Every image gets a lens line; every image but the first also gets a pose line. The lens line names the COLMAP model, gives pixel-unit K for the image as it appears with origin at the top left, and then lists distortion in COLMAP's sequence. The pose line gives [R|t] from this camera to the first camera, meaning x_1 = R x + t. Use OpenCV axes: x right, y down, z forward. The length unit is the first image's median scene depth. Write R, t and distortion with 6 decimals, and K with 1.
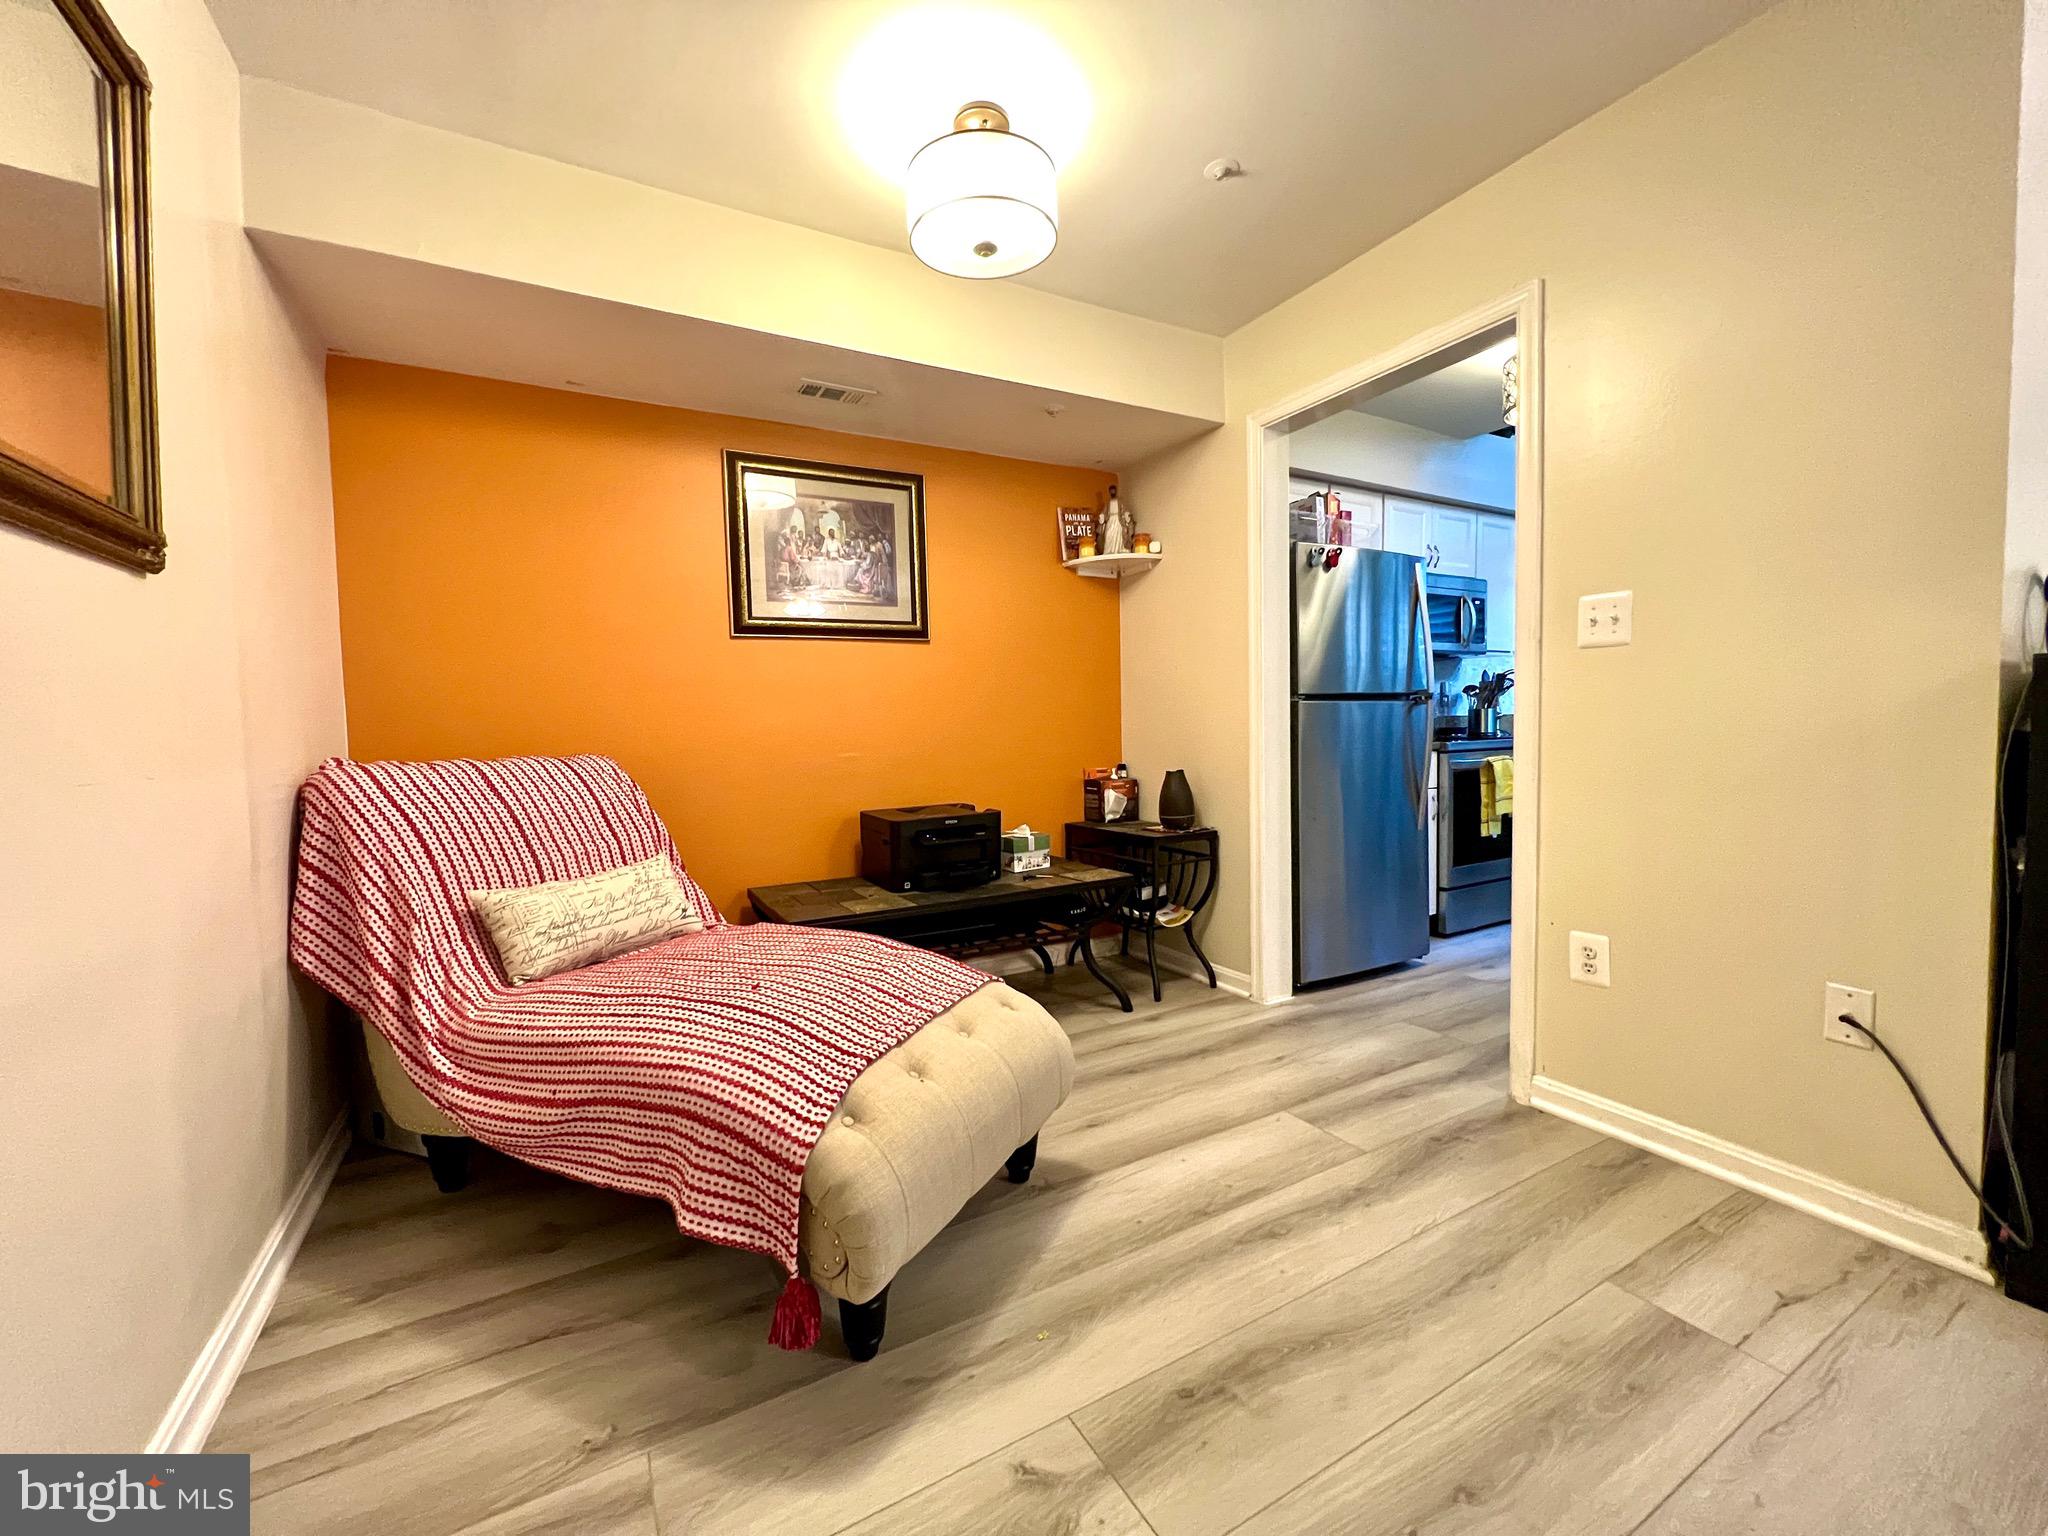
lens RADIAL K [[840.0, 0, 1034.1], [0, 840.0, 769.8], [0, 0, 1]] dist [-0.000111, -0.000595]
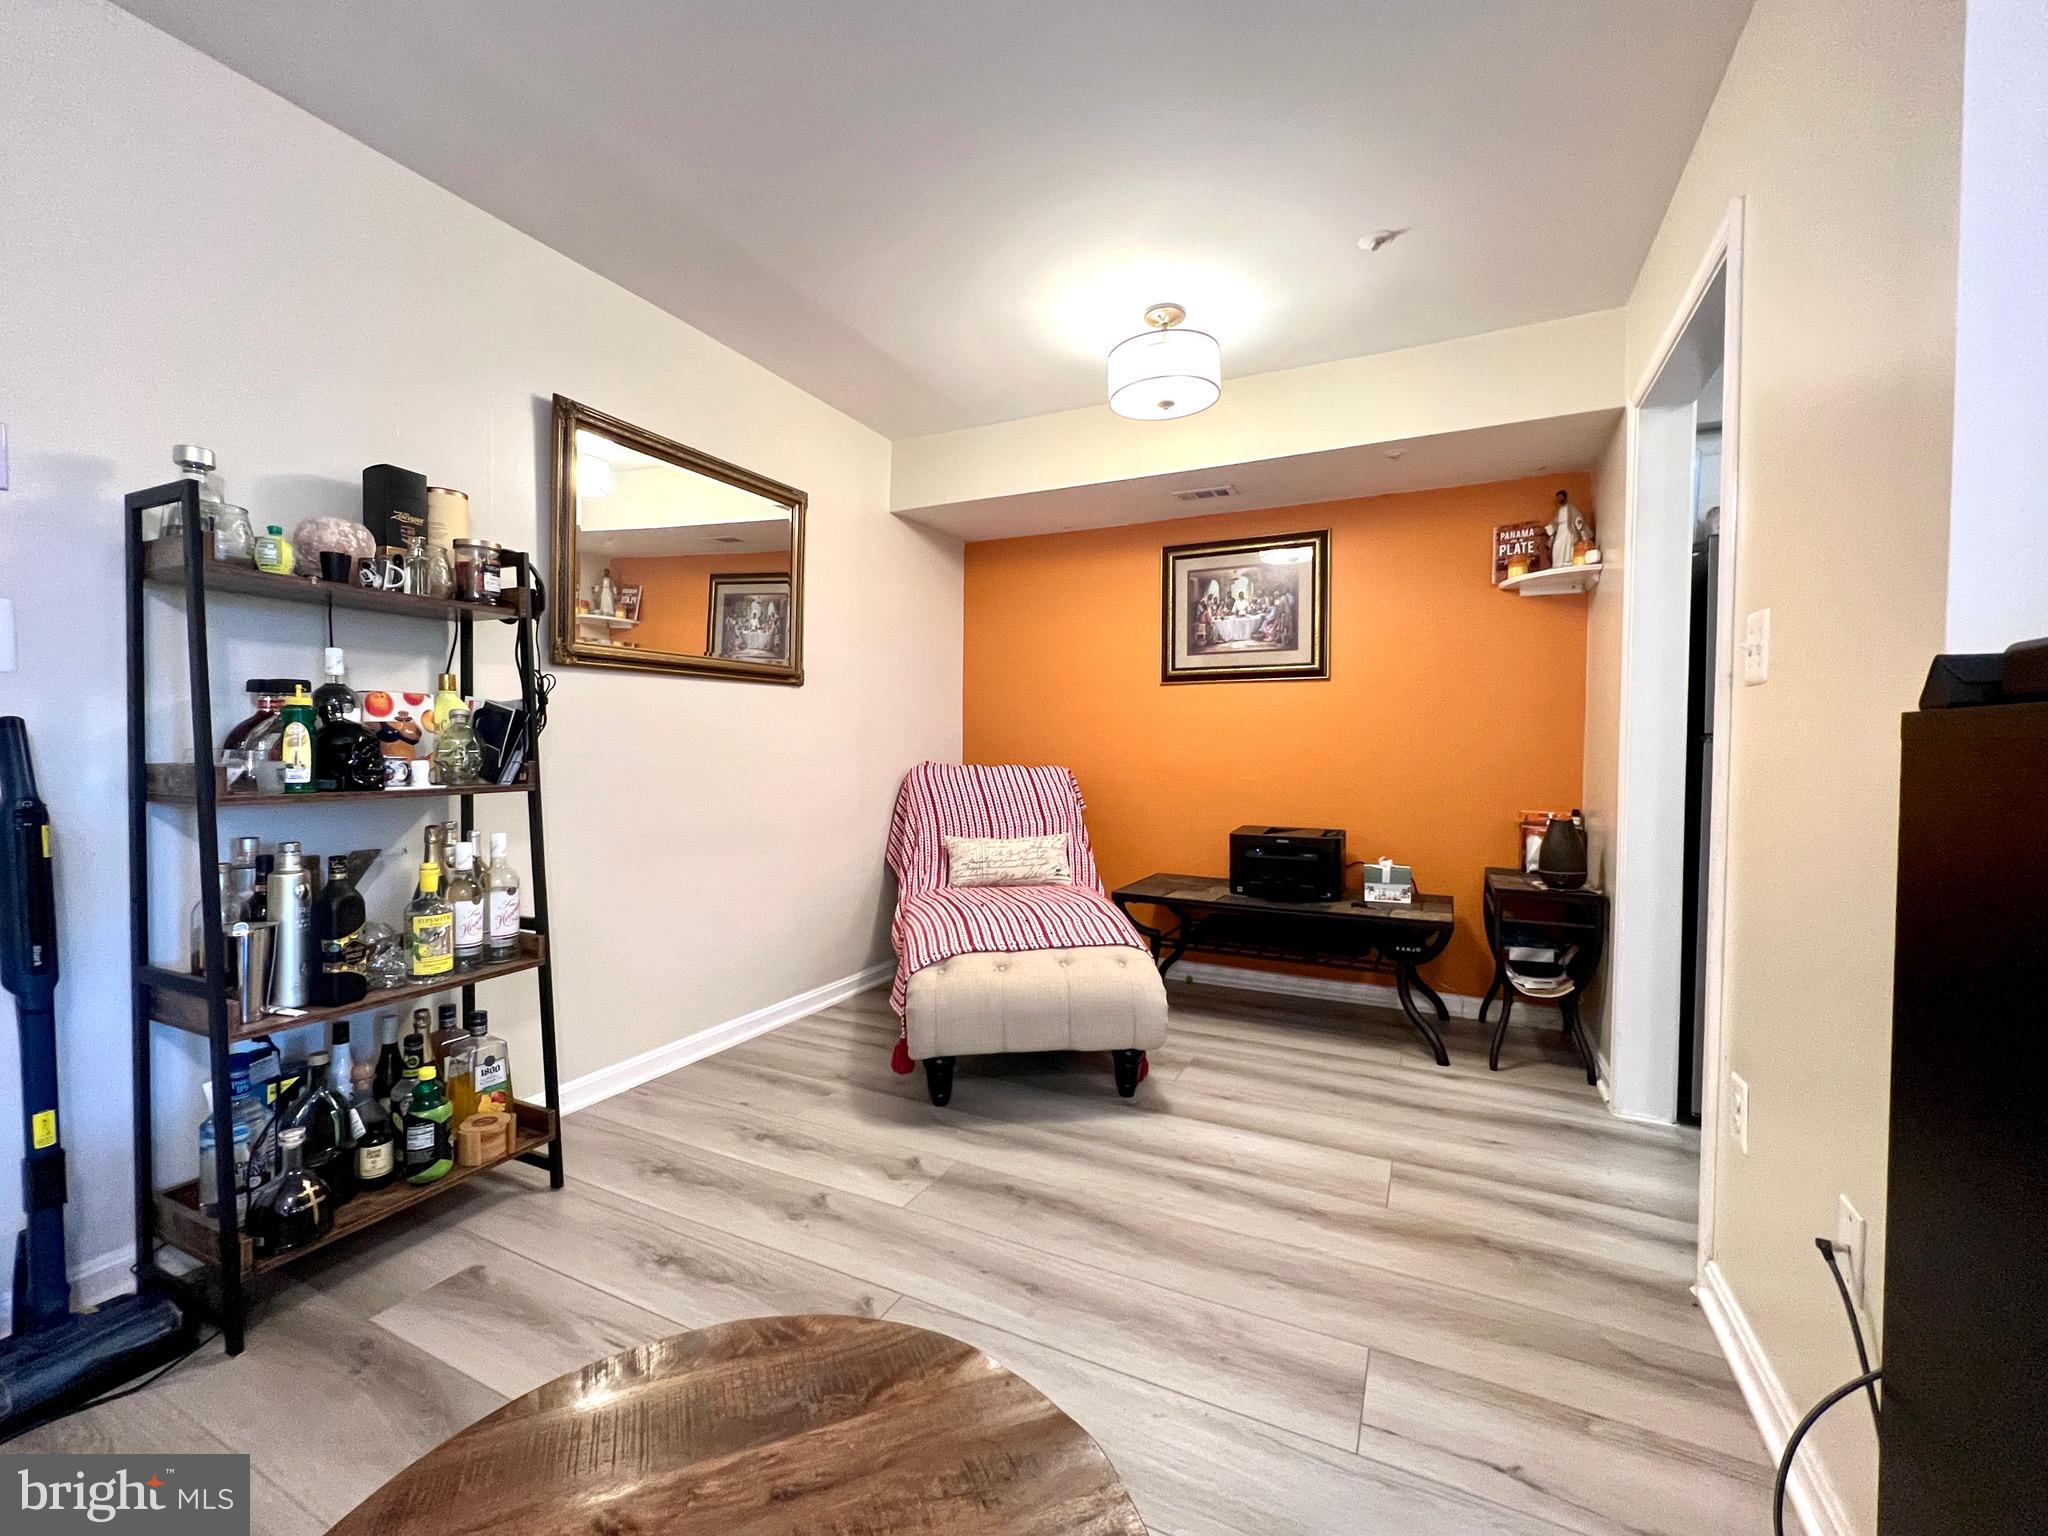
lens RADIAL K [[840.0, 0, 969.6], [0, 840.0, 773.8], [0, 0, 1]] dist [-0.000111, -0.000595]
pose [[0.534608, 0.056758, -0.843192, 0.705381], [-0.067411, 0.997427, 0.024400, -0.031621], [0.842407, 0.043796, 0.537058, 0.029585]]
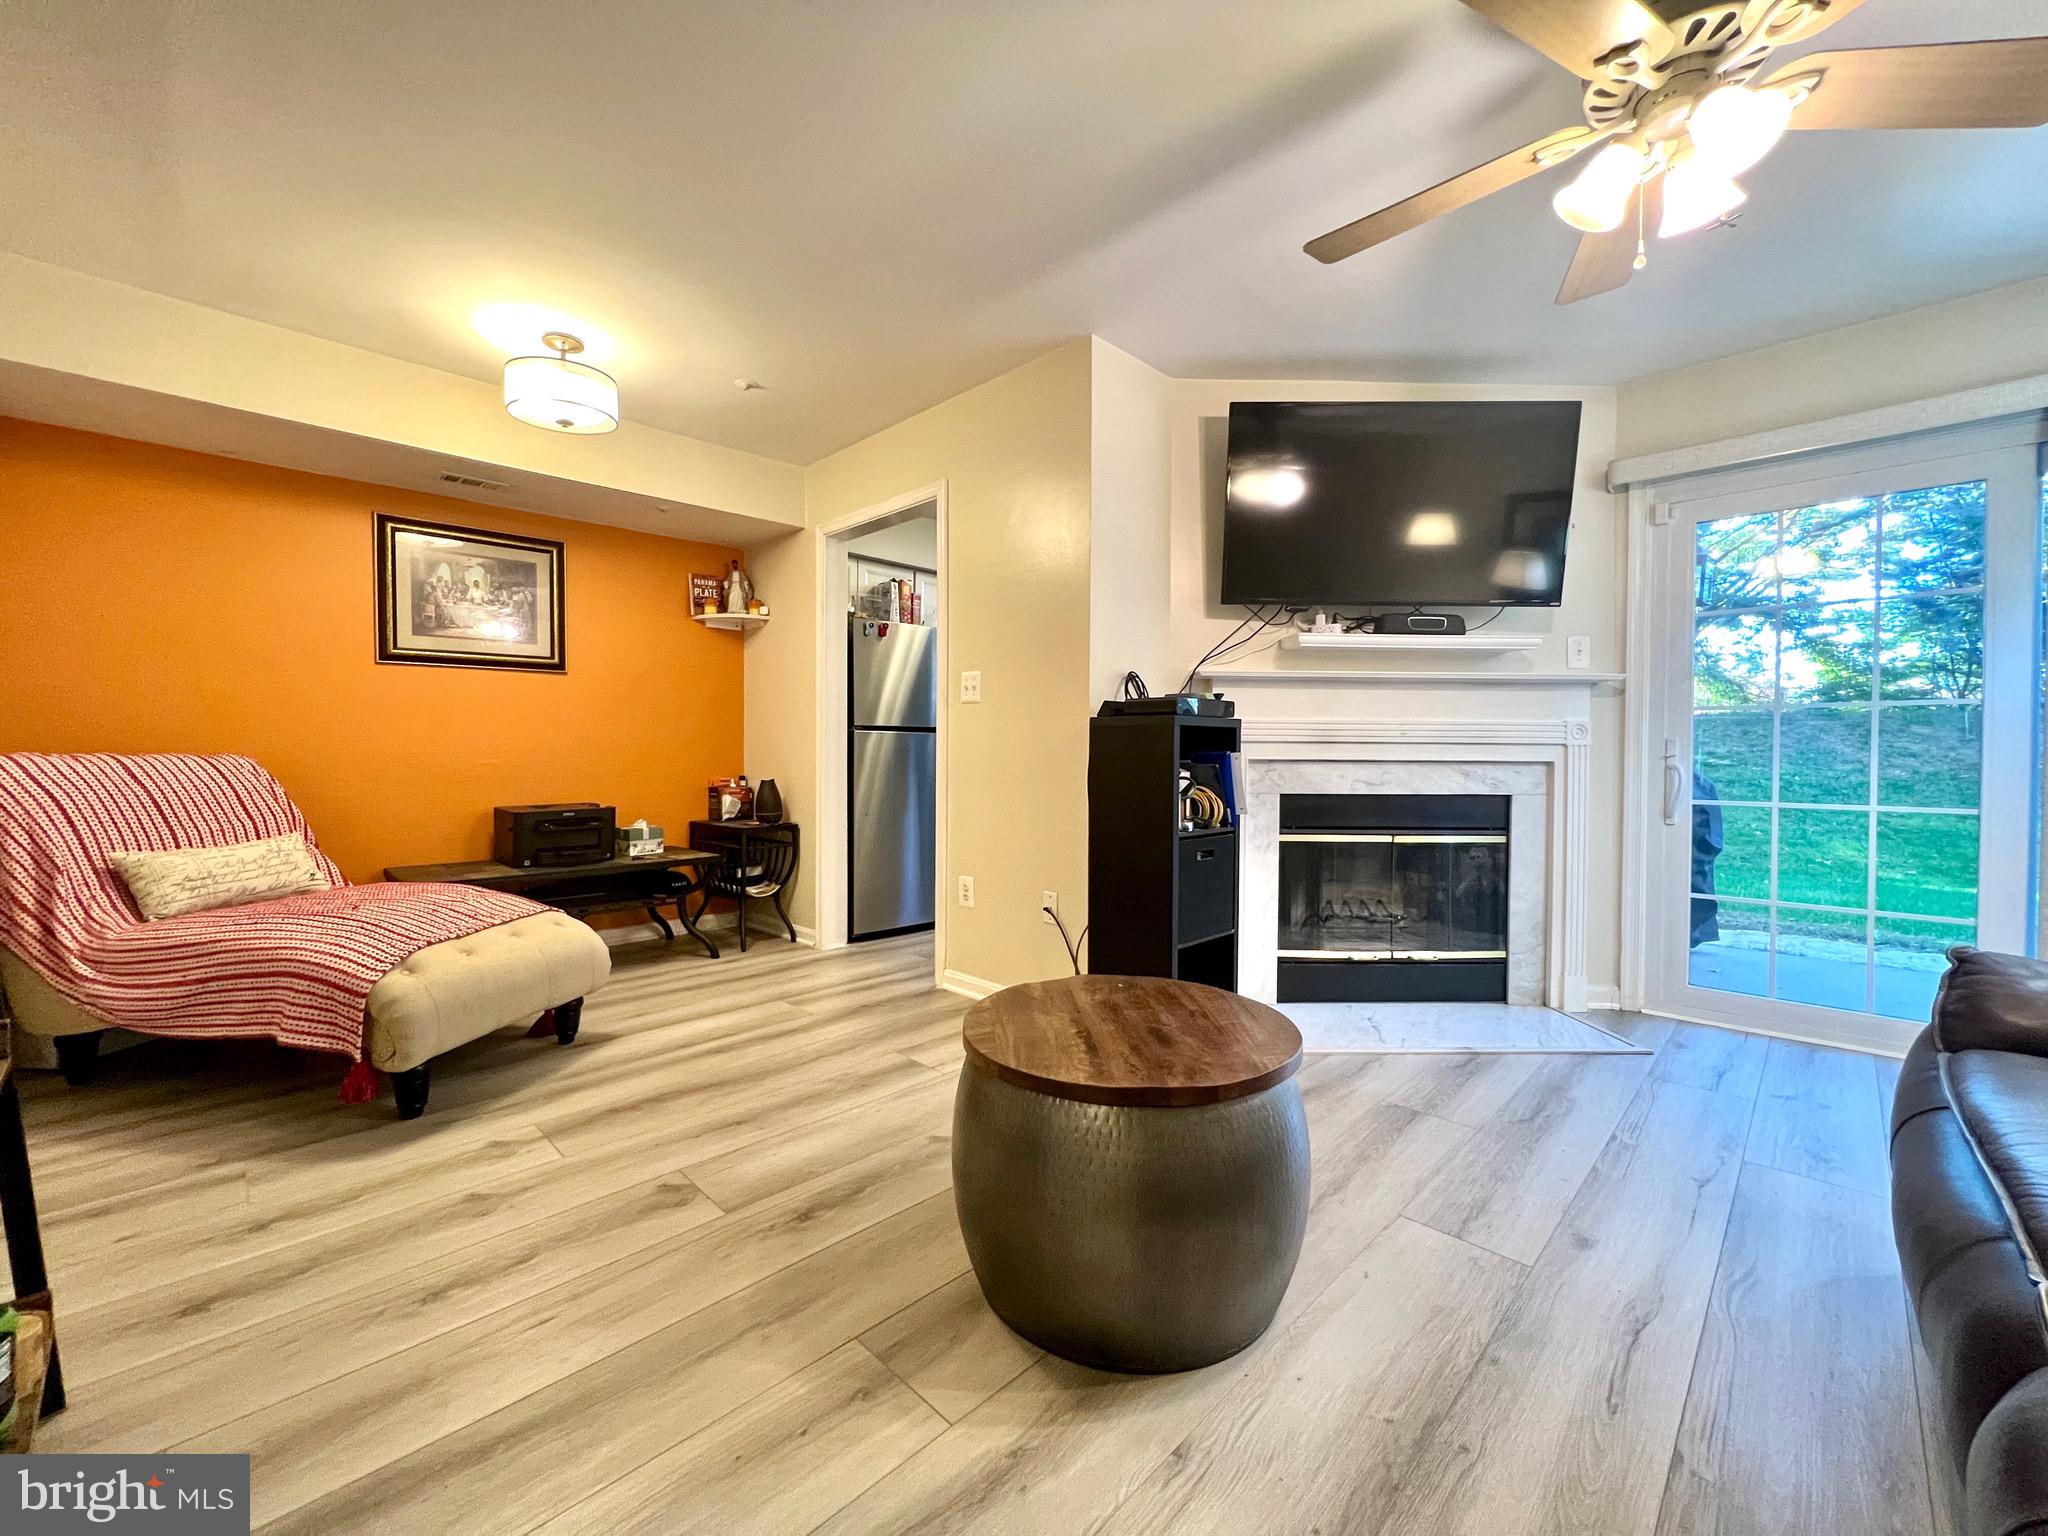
lens RADIAL K [[840.0, 0, 1039.9], [0, 840.0, 764.6], [0, 0, 1]] dist [-0.000111, -0.000595]
pose [[0.962244, 0.023178, 0.271199, 0.276507], [-0.012595, 0.999092, -0.040697, 0.032599], [-0.271896, 0.035745, 0.961663, -0.498497]]
